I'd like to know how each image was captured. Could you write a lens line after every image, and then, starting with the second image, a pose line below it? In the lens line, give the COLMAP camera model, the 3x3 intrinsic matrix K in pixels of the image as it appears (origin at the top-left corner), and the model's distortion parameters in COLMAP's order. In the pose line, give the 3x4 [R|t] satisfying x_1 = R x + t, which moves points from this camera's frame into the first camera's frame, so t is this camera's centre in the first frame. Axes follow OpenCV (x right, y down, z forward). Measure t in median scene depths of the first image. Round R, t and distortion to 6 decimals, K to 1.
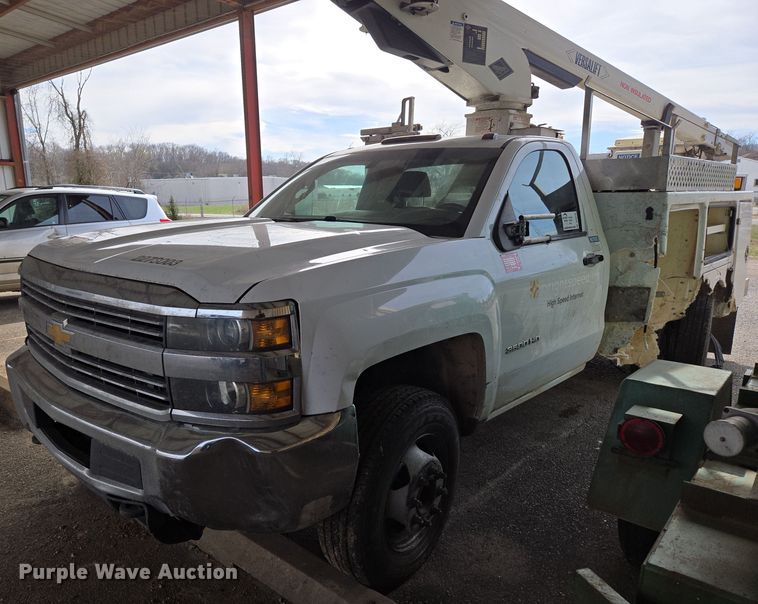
lens RADIAL K [[581.0, 0, 365.9], [0, 581.0, 300.7], [0, 0, 1]] dist [0.010080, 0.002208]
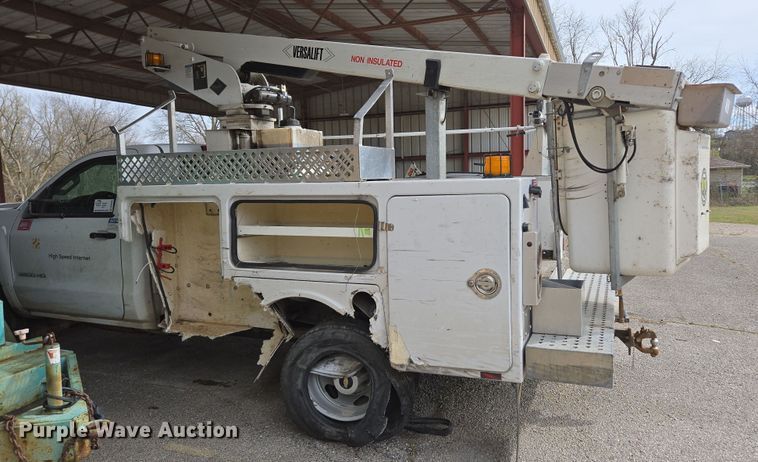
lens RADIAL K [[567.7, 0, 381.1], [0, 567.7, 209.0], [0, 0, 1]] dist [0.043977, -0.004870]
pose [[0.323589, 0.053548, -0.944681, 2.671690], [-0.149868, 0.988695, 0.004708, -0.337715], [0.934254, 0.140054, 0.327956, 1.673265]]
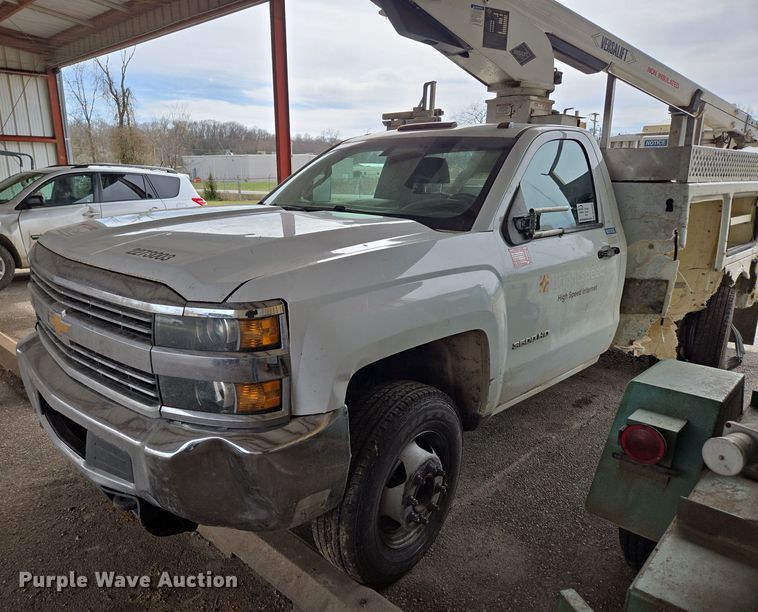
lens RADIAL K [[564.7, 0, 379.5], [0, 564.7, 295.3], [0, 0, 1]] dist [0.013020, -0.001414]
pose [[0.999269, 0.019119, -0.033116, 0.052436], [-0.018017, 0.999284, 0.033257, -0.032451], [0.033729, -0.032636, 0.998898, 0.042339]]
